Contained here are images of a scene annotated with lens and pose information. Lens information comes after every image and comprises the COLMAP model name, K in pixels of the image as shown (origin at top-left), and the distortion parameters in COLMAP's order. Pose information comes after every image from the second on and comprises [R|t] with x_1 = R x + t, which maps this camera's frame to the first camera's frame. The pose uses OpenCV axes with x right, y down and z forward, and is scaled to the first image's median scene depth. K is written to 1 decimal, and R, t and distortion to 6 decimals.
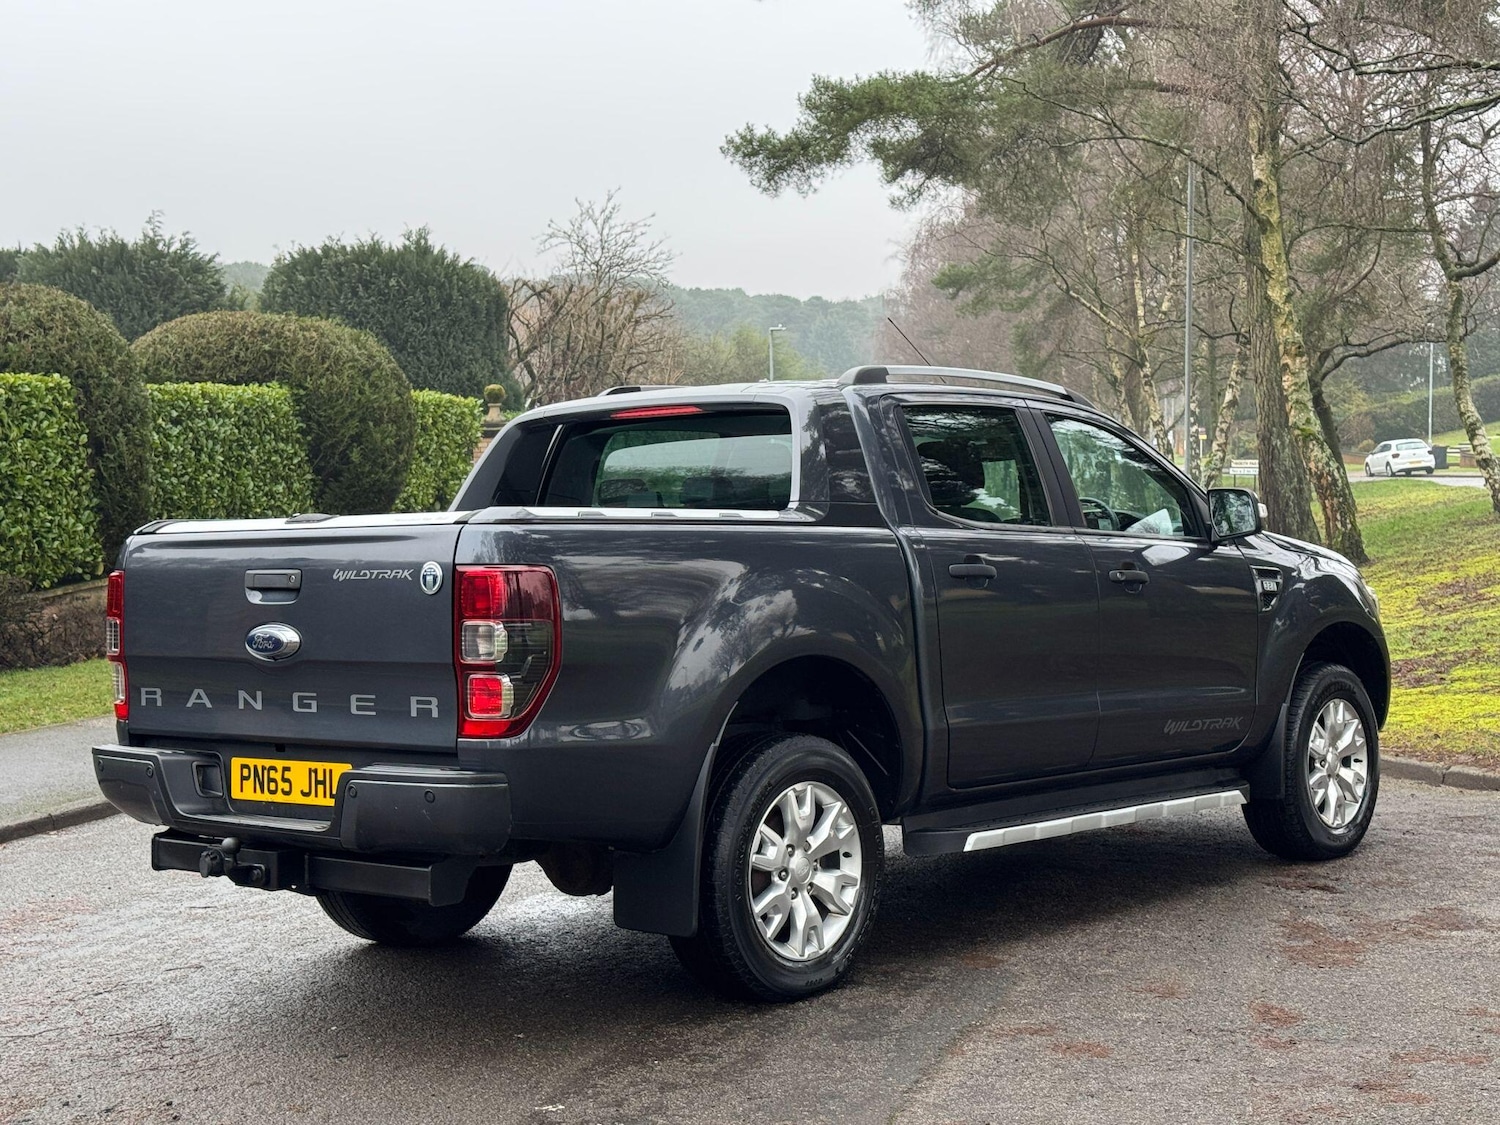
lens RADIAL K [[2270.4, 0, 809.0], [0, 2270.4, 559.2], [0, 0, 1]] dist [0.179706, -0.051520]
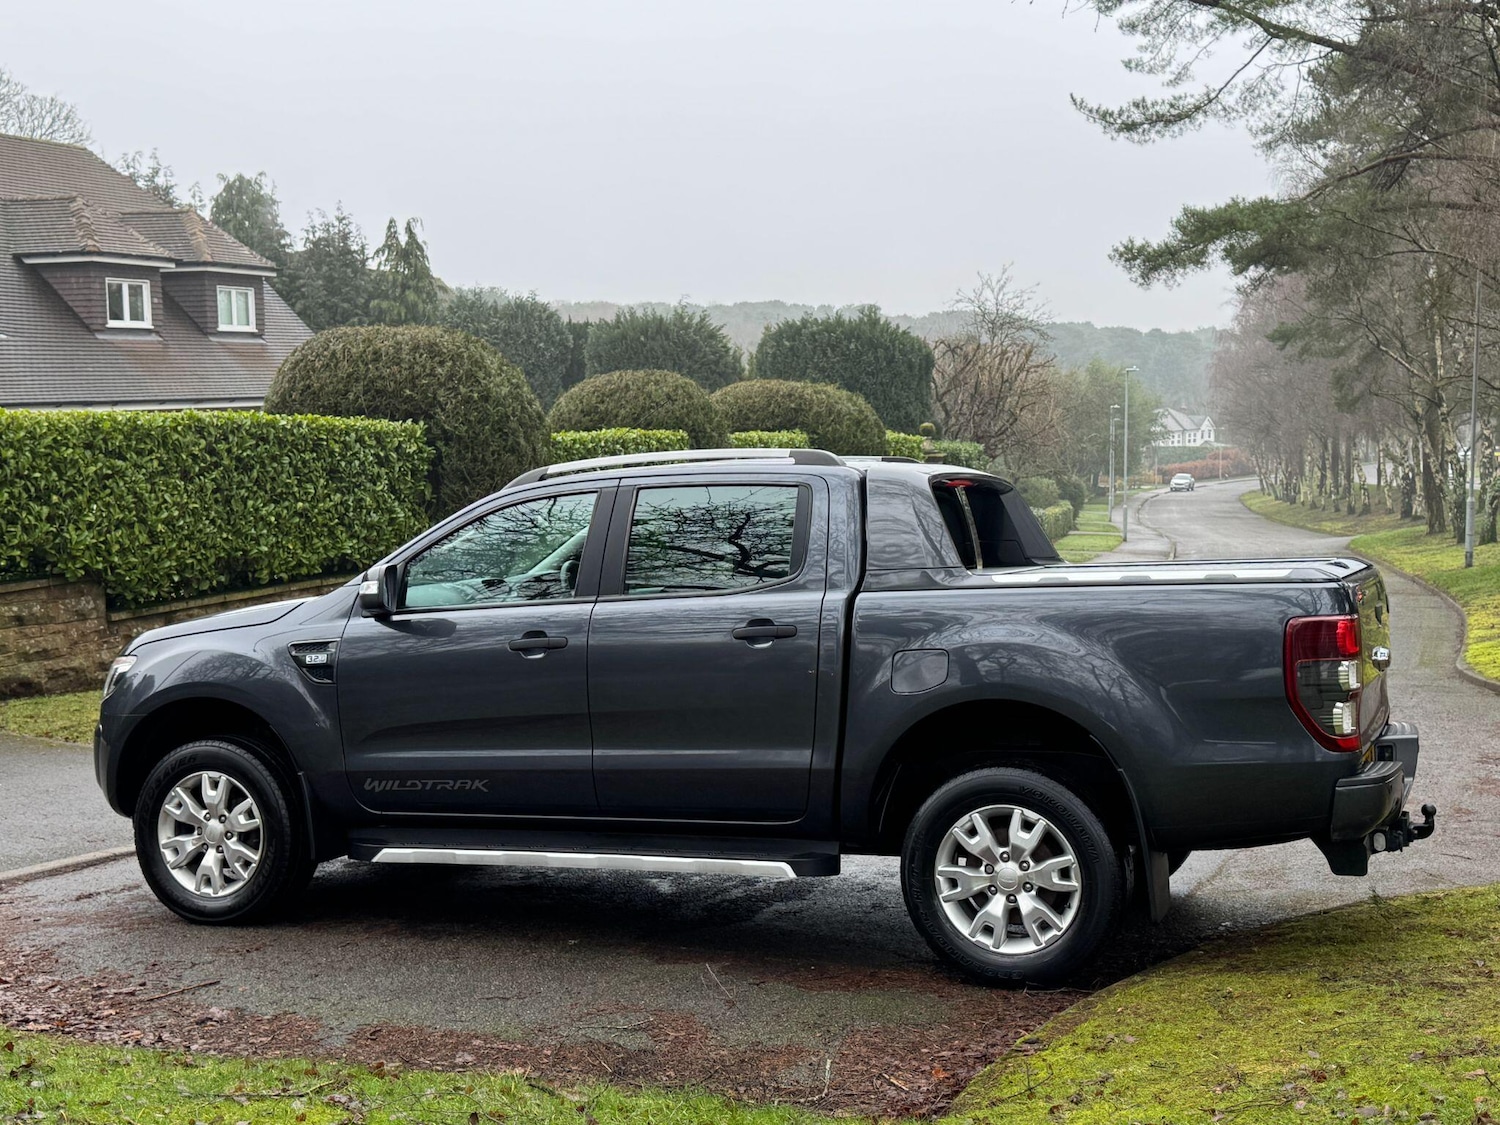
lens RADIAL K [[1993.0, 0, 750.0], [0, 1993.0, 562.5], [0, 0, 1]] dist [0.160712, -0.049353]
pose [[0.982158, 0.022493, -0.186710, -0.016719], [-0.020743, 0.999721, 0.011320, -0.004472], [0.186913, -0.007245, 0.982350, -0.178230]]
